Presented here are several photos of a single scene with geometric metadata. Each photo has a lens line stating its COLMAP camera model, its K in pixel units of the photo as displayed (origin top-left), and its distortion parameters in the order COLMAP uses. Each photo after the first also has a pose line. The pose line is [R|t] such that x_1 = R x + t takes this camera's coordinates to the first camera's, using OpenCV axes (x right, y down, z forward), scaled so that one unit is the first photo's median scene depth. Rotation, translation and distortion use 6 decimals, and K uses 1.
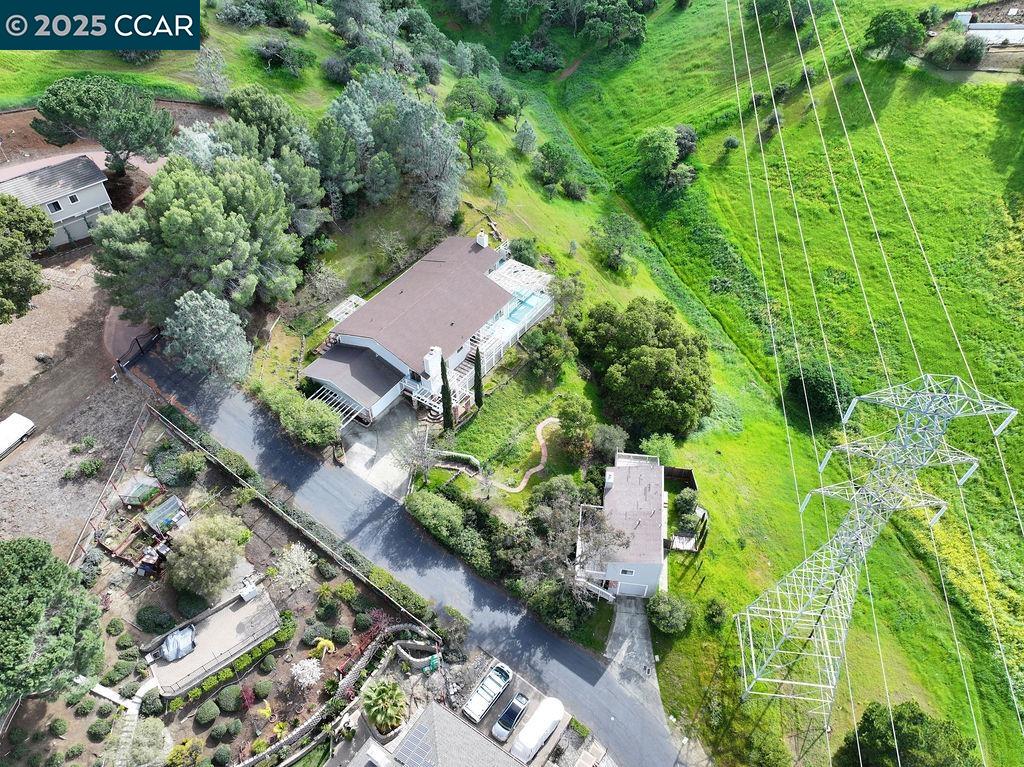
lens RADIAL K [[710.7, 0, 512.0], [0, 710.7, 383.5], [0, 0, 1]] dist [-0.000482, 0.000307]
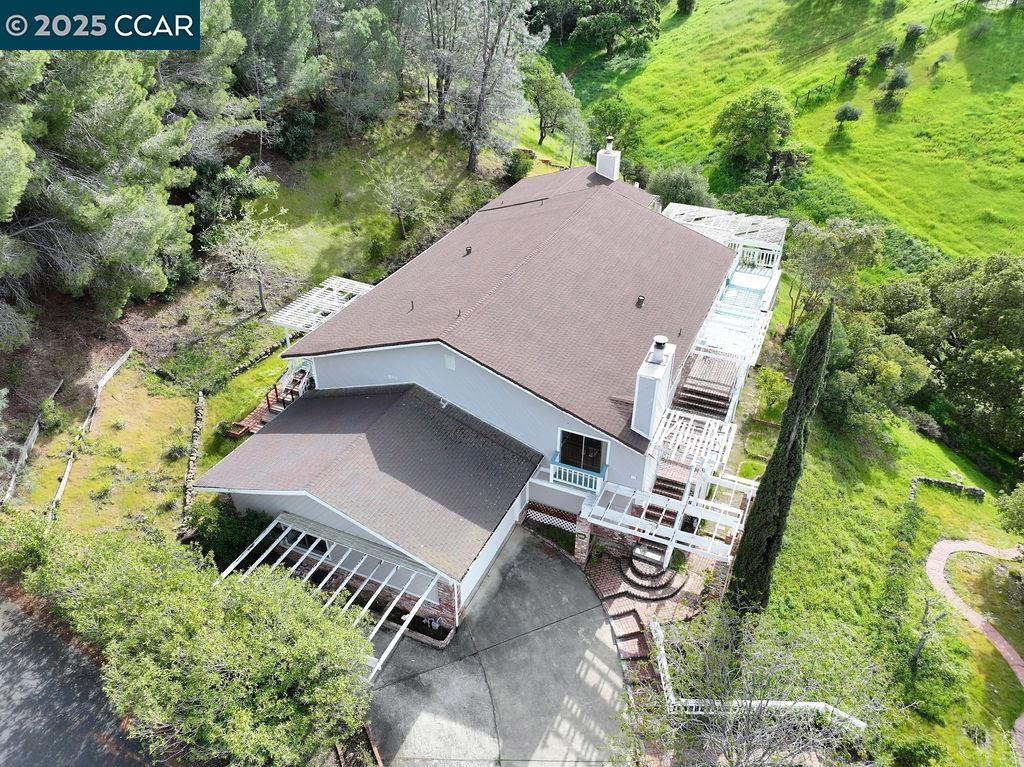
lens RADIAL K [[710.7, 0, 512.0], [0, 710.7, 383.5], [0, 0, 1]] dist [-0.000482, 0.000307]
pose [[0.986363, -0.087186, 0.139597, -0.195058], [0.113652, 0.974287, -0.194545, 0.015997], [-0.119046, 0.207757, 0.970909, 0.655821]]
